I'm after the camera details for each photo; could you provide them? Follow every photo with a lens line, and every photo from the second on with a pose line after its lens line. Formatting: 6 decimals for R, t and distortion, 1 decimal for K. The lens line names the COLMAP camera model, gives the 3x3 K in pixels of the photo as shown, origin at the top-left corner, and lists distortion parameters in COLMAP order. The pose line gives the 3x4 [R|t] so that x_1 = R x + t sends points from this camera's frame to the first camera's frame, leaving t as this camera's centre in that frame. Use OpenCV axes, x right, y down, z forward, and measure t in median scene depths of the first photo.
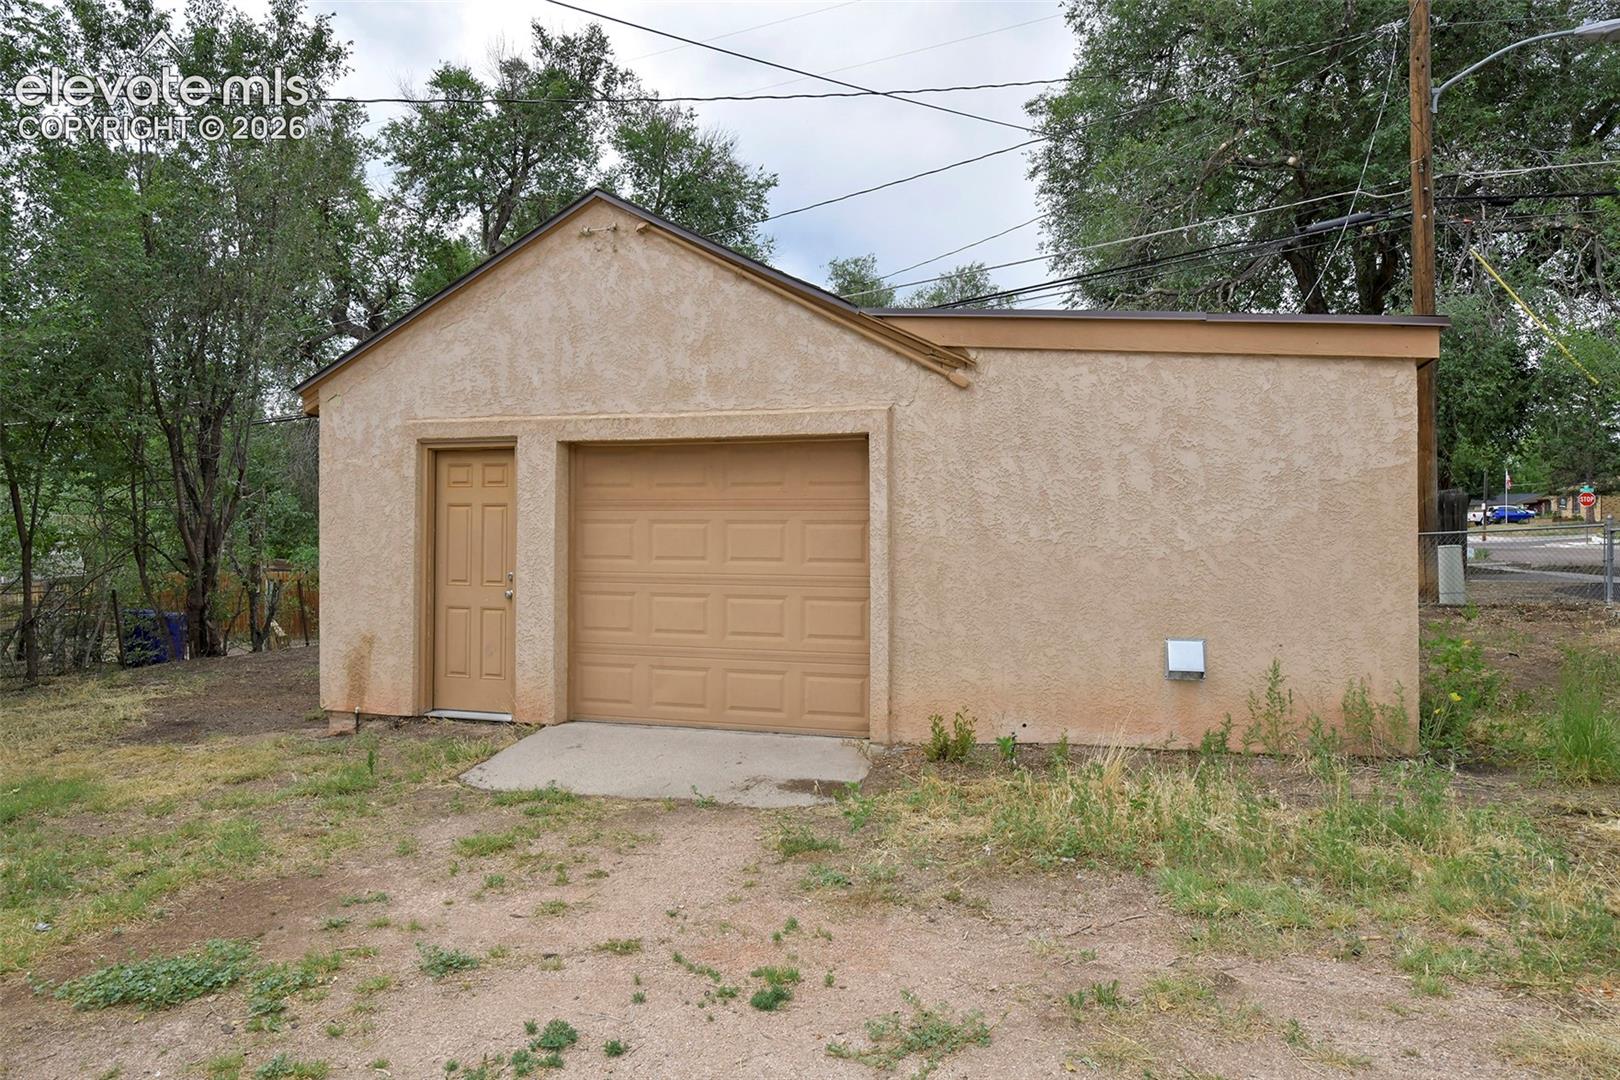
lens RADIAL K [[1081.8, 0, 813.4], [0, 1081.8, 539.2], [0, 0, 1]] dist [-0.000677, -0.000658]
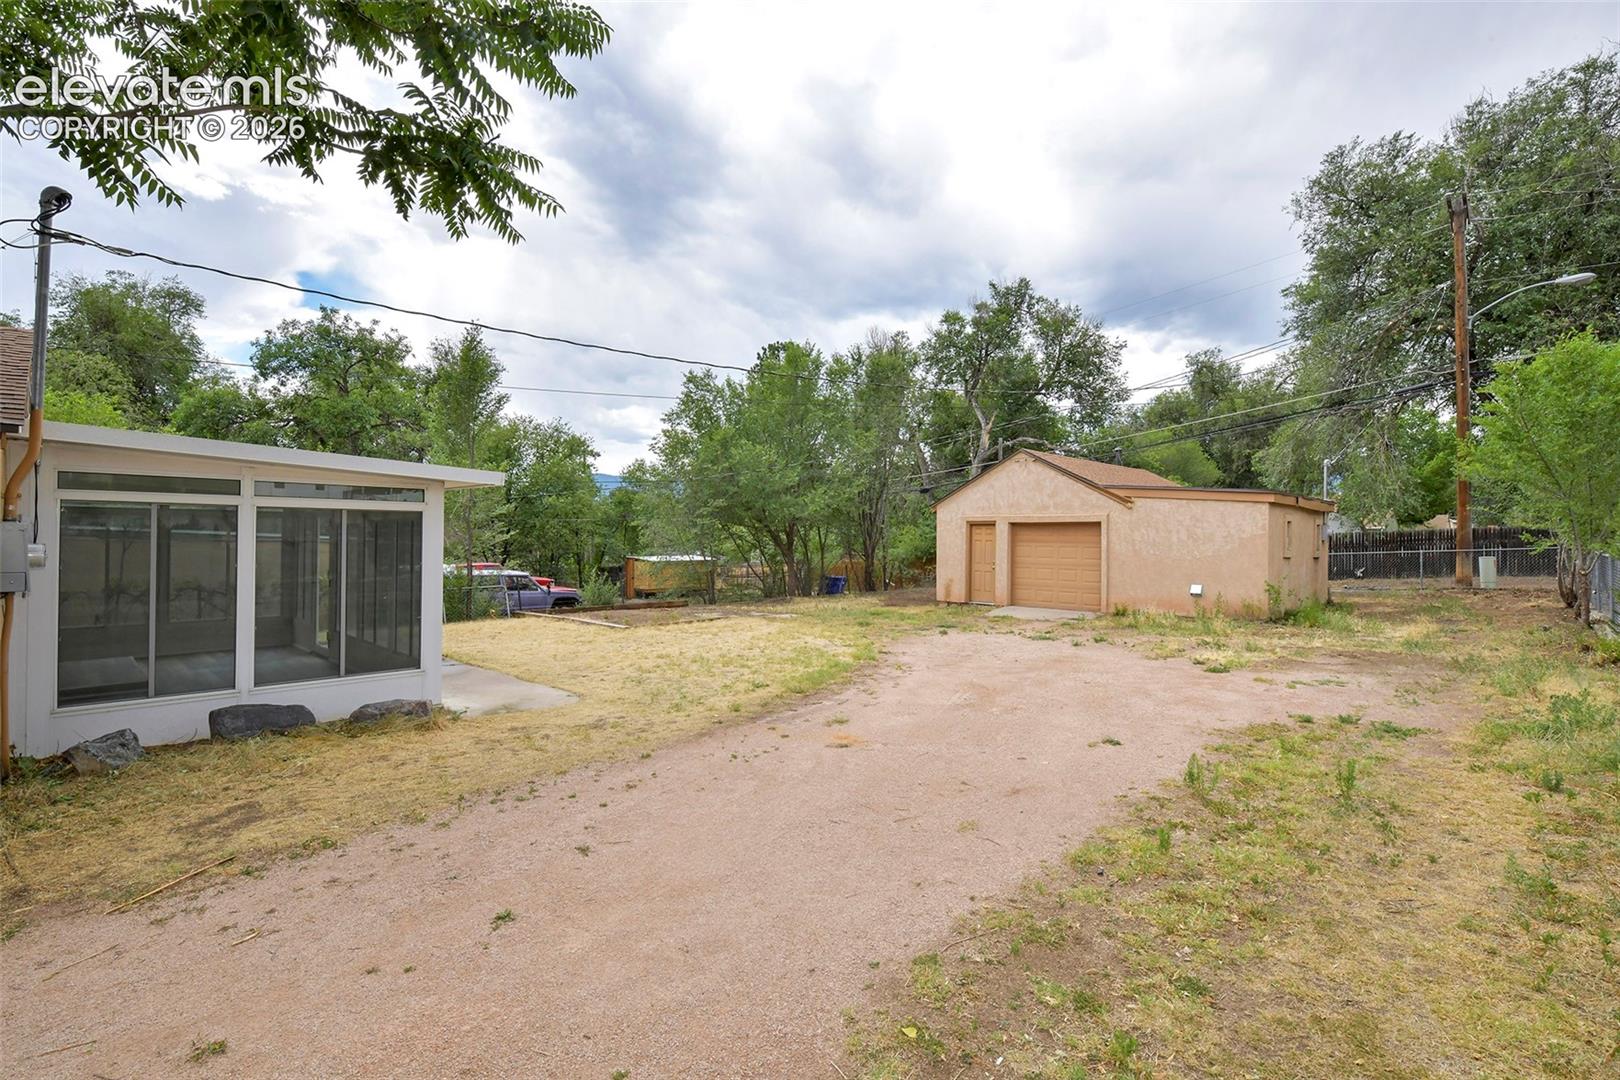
lens RADIAL K [[767.9, 0, 811.0], [0, 767.9, 533.9], [0, 0, 1]] dist [-0.004590, -0.000263]
pose [[0.892070, 0.003217, -0.451886, 0.291940], [-0.007011, 0.999953, -0.006721, -0.033124], [0.451843, 0.009163, 0.892050, -1.389102]]
